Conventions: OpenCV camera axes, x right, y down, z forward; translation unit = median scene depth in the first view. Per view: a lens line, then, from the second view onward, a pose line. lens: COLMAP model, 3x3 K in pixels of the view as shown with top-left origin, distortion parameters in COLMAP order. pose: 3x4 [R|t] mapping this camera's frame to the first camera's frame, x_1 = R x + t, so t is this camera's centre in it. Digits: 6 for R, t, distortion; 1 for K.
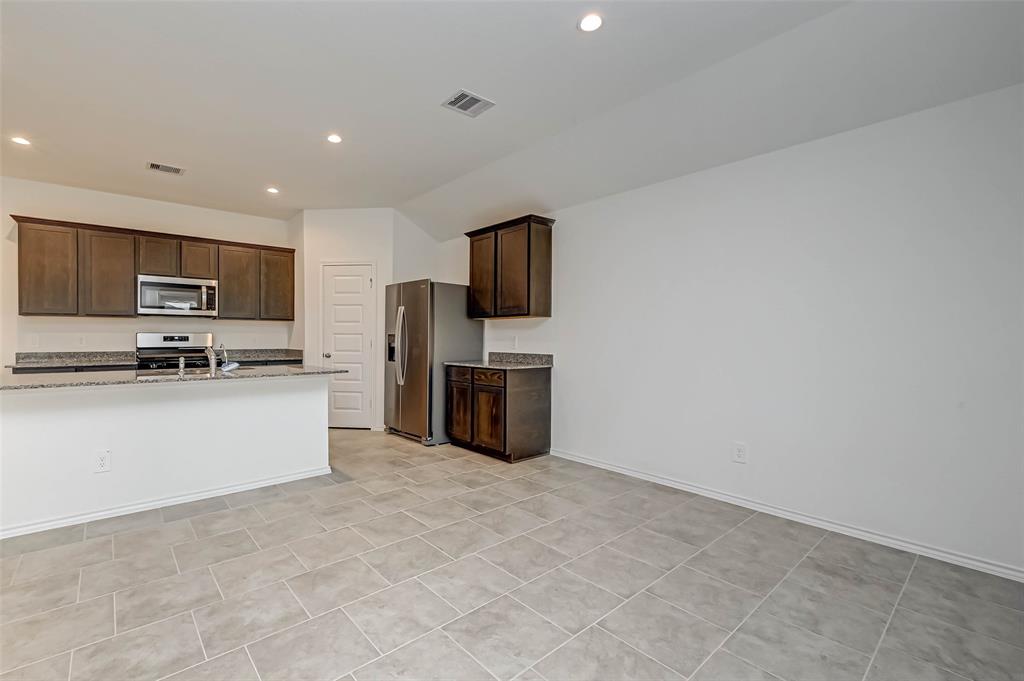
lens RADIAL K [[450.1, 0, 458.6], [0, 450.1, 333.0], [0, 0, 1]] dist [0.003019, 0.001964]
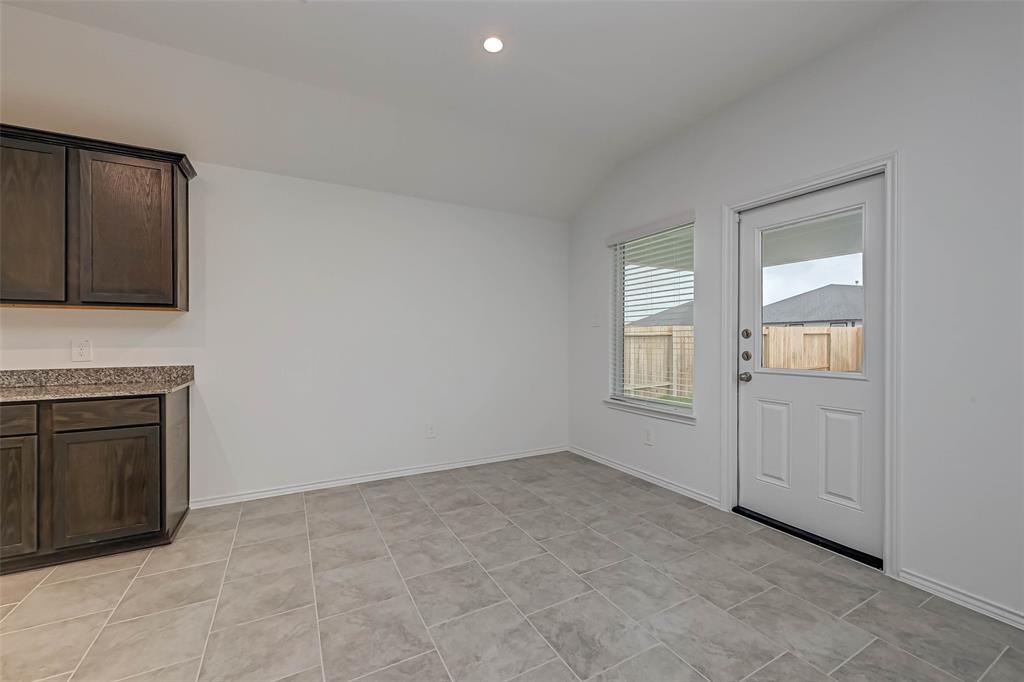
lens RADIAL K [[419.9, 0, 512.1], [0, 419.9, 334.0], [0, 0, 1]] dist [0.004492, -0.000111]
pose [[0.173576, 0.003205, 0.984815, -0.399471], [-0.002271, 0.999993, -0.002855, 0.001832], [-0.984818, -0.001741, 0.173582, 0.468497]]
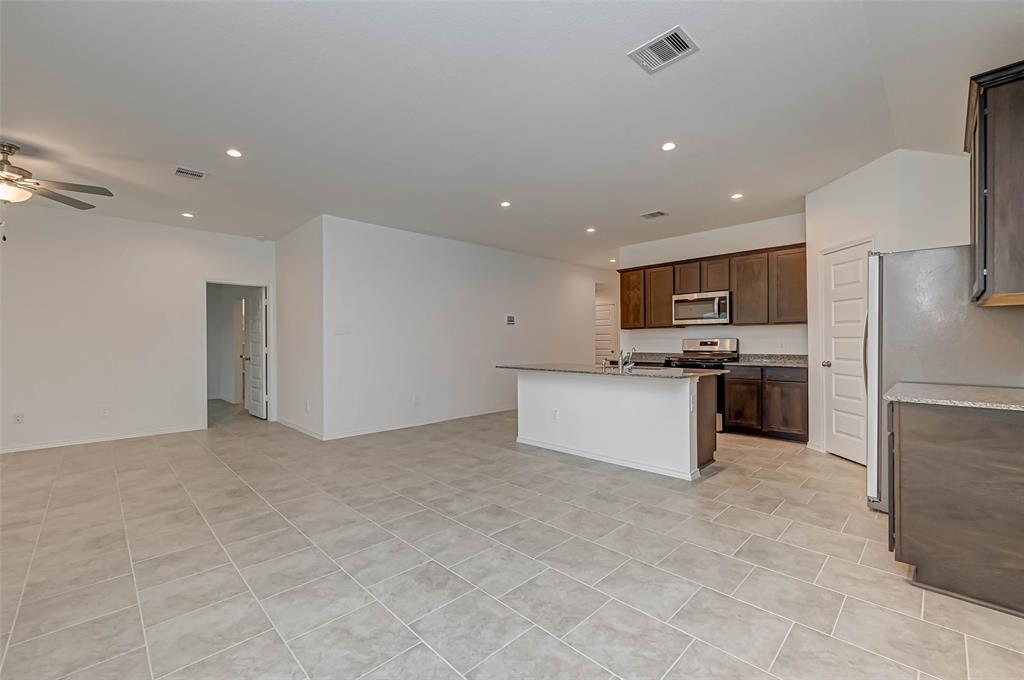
lens RADIAL K [[421.7, 0, 531.1], [0, 421.7, 348.6], [0, 0, 1]] dist [0.002081, 0.000201]
pose [[0.131295, 0.015815, -0.991217, 0.583191], [0.011540, 0.999781, 0.017481, 0.001213], [0.991276, -0.013734, 0.131084, 0.535162]]
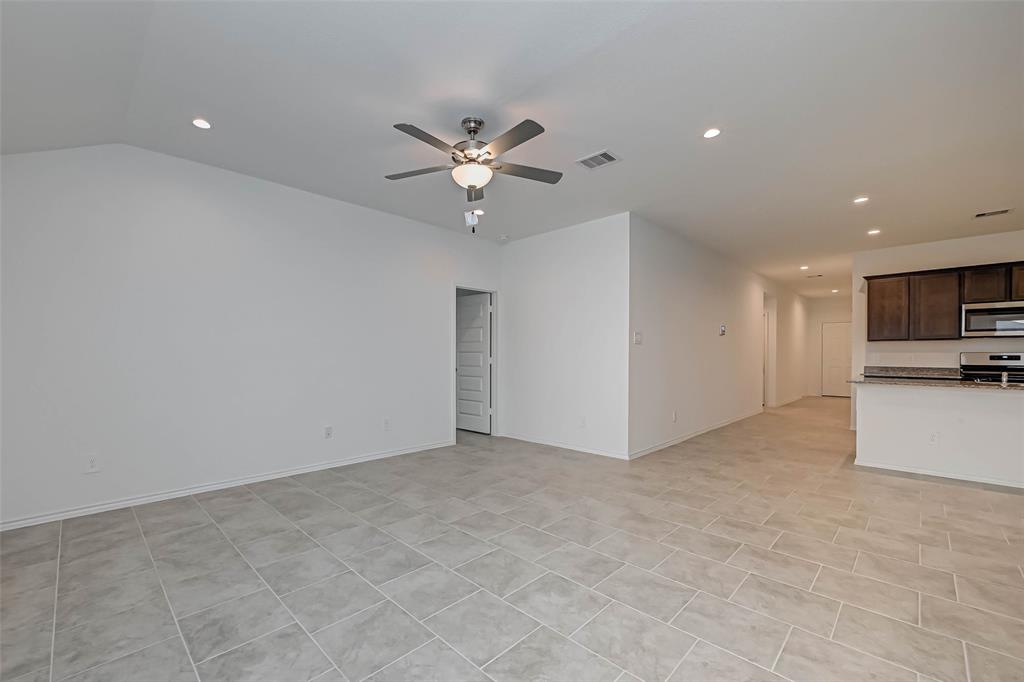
lens RADIAL K [[419.9, 0, 497.1], [0, 419.9, 365.3], [0, 0, 1]] dist [0.004492, -0.000111]
pose [[0.120010, 0.020783, -0.992555, 0.321070], [0.000733, 0.999779, 0.021023, 0.011438], [0.992772, -0.003250, 0.119968, -0.452939]]
